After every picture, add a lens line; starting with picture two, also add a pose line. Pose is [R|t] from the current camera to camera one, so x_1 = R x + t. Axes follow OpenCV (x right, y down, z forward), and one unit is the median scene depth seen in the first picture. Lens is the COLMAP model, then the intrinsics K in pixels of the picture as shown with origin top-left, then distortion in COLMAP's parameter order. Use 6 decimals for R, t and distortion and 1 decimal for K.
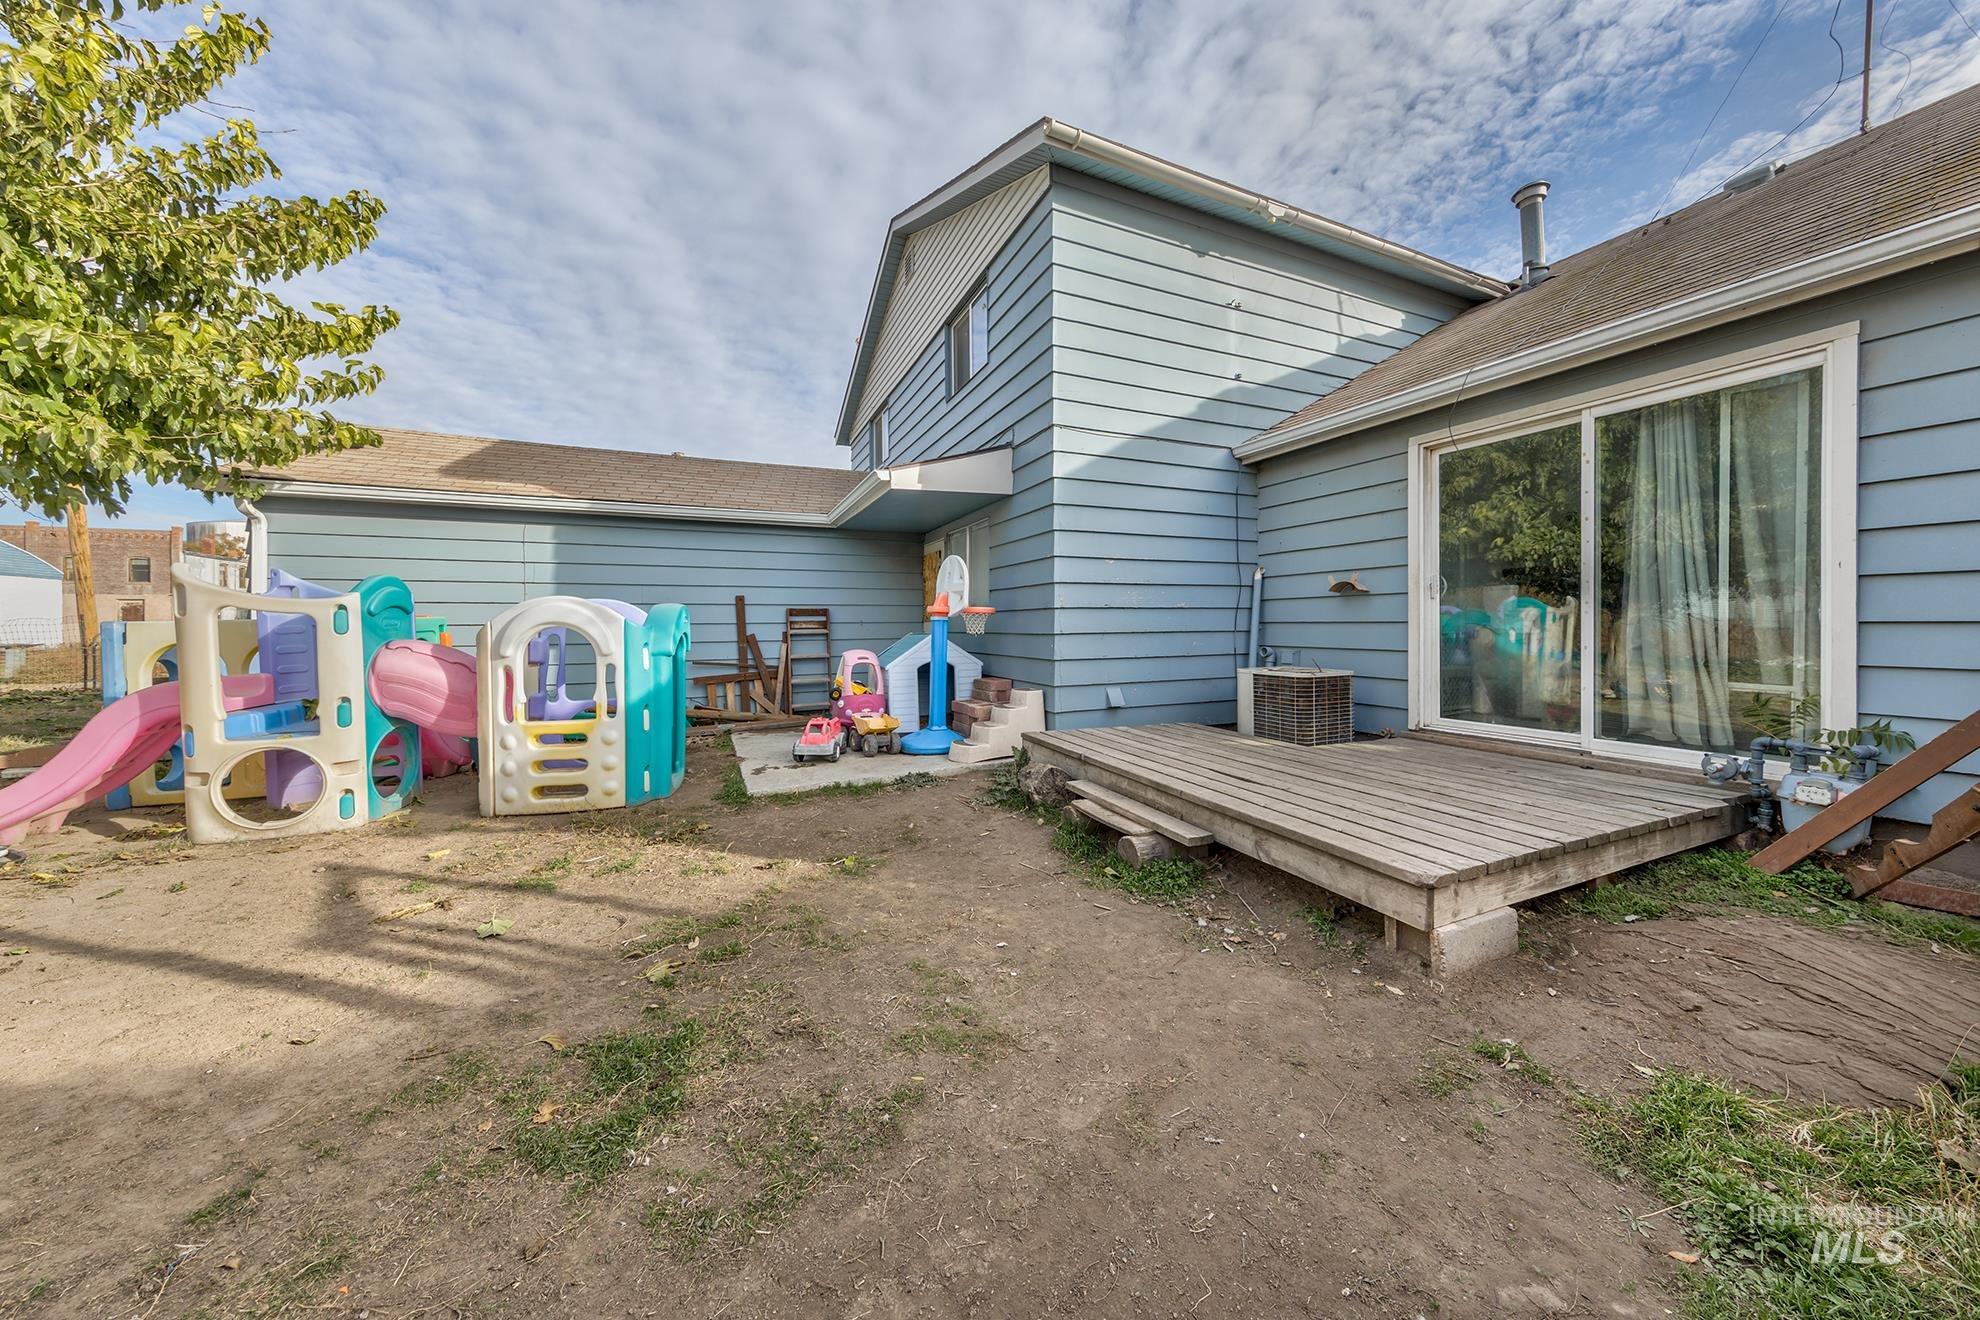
lens RADIAL K [[634.2, 0, 995.7], [0, 634.2, 625.3], [0, 0, 1]] dist [0.005754, 0.000007]
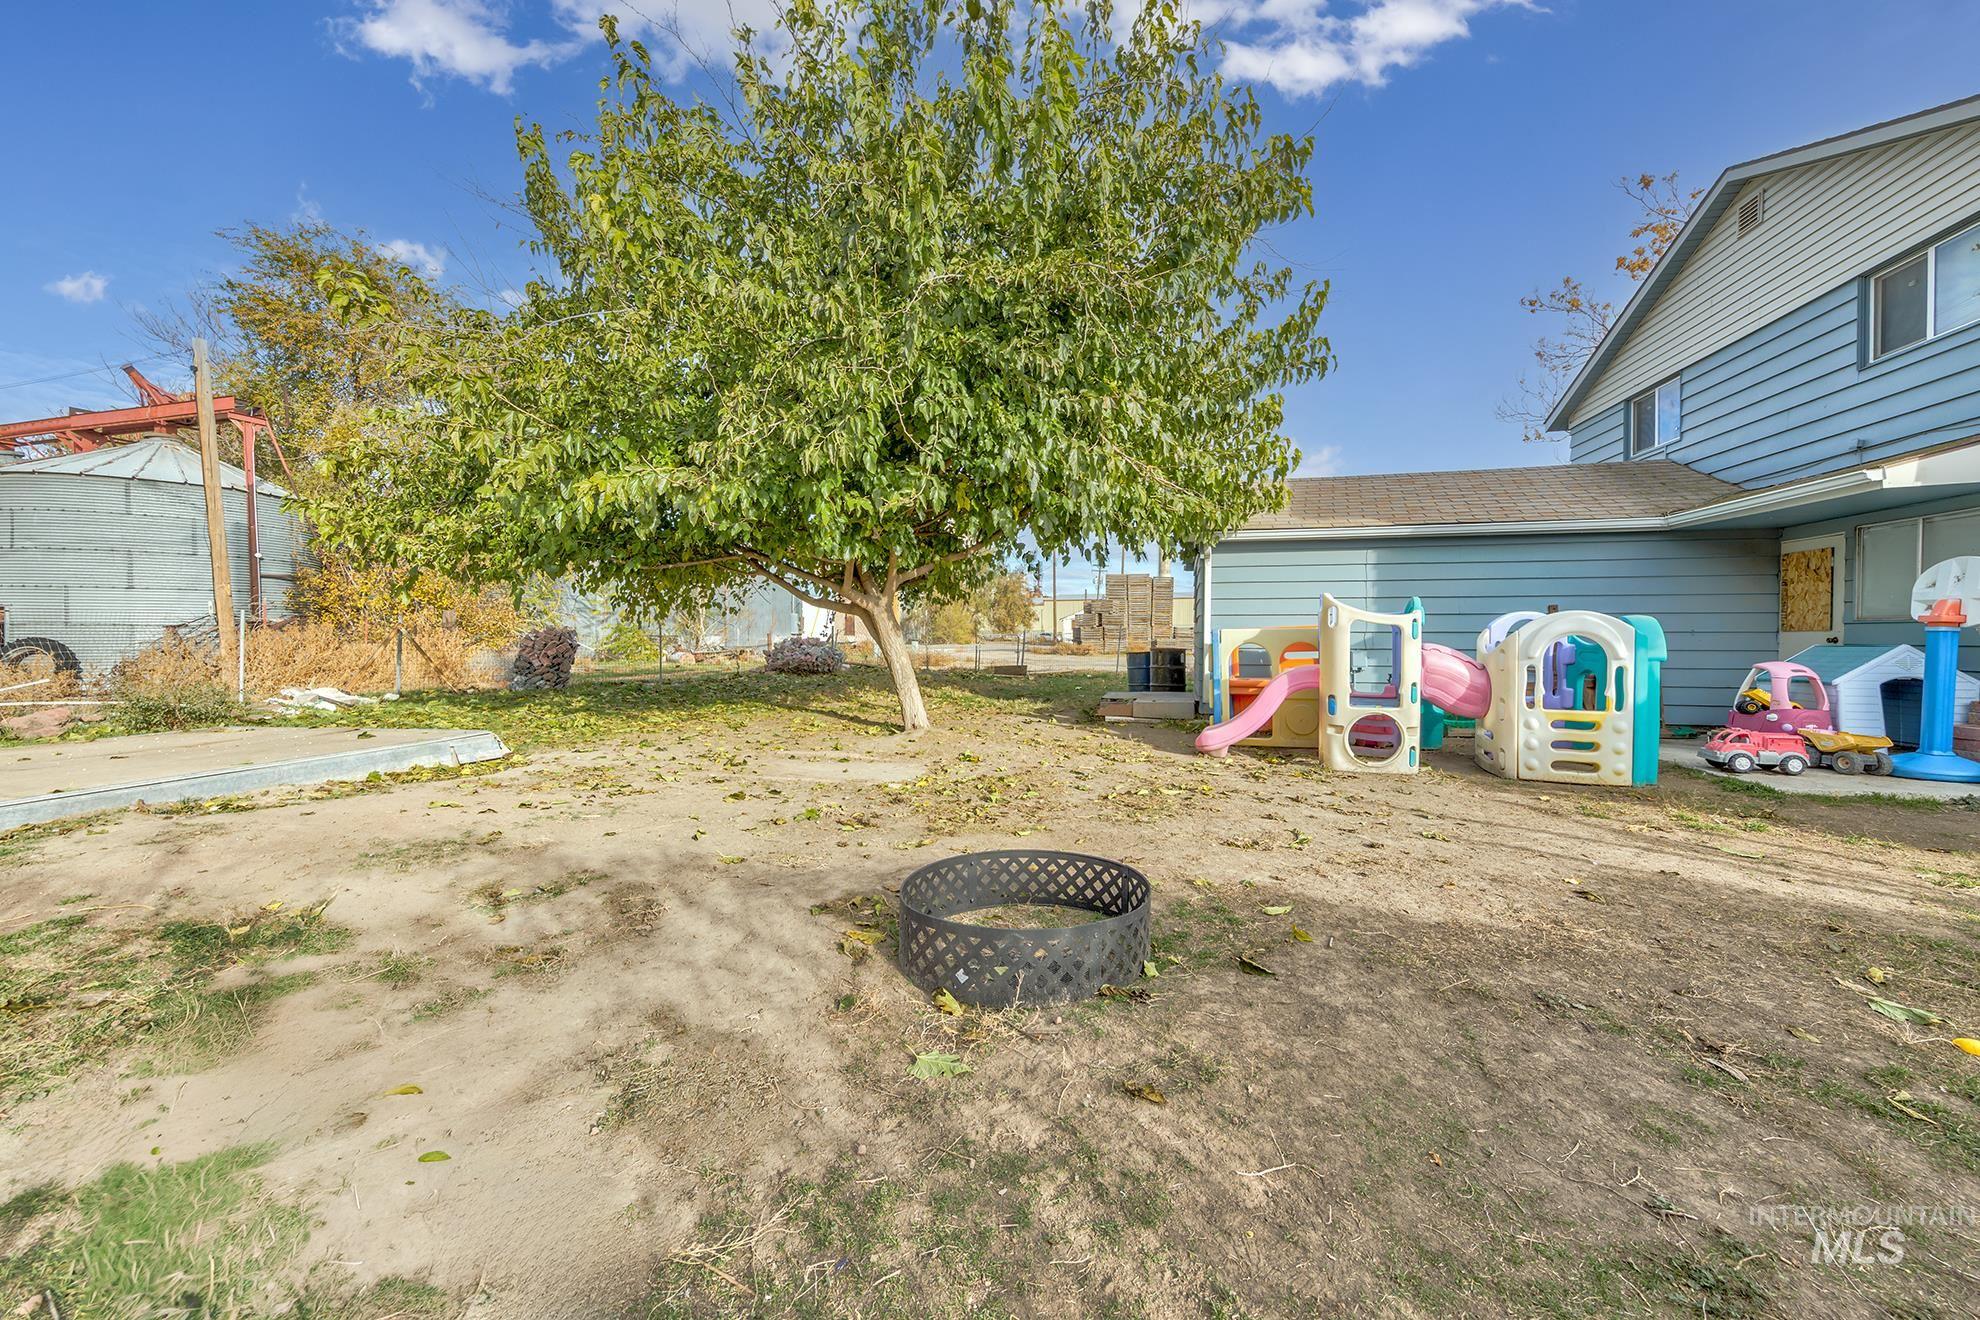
lens RADIAL K [[721.3, 0, 1019.7], [0, 721.3, 648.8], [0, 0, 1]] dist [0.000291, 0.000013]
pose [[0.805205, 0.020249, -0.592650, -0.628873], [-0.008995, 0.999719, 0.021936, 0.006910], [0.592928, -0.012332, 0.805161, -0.682501]]
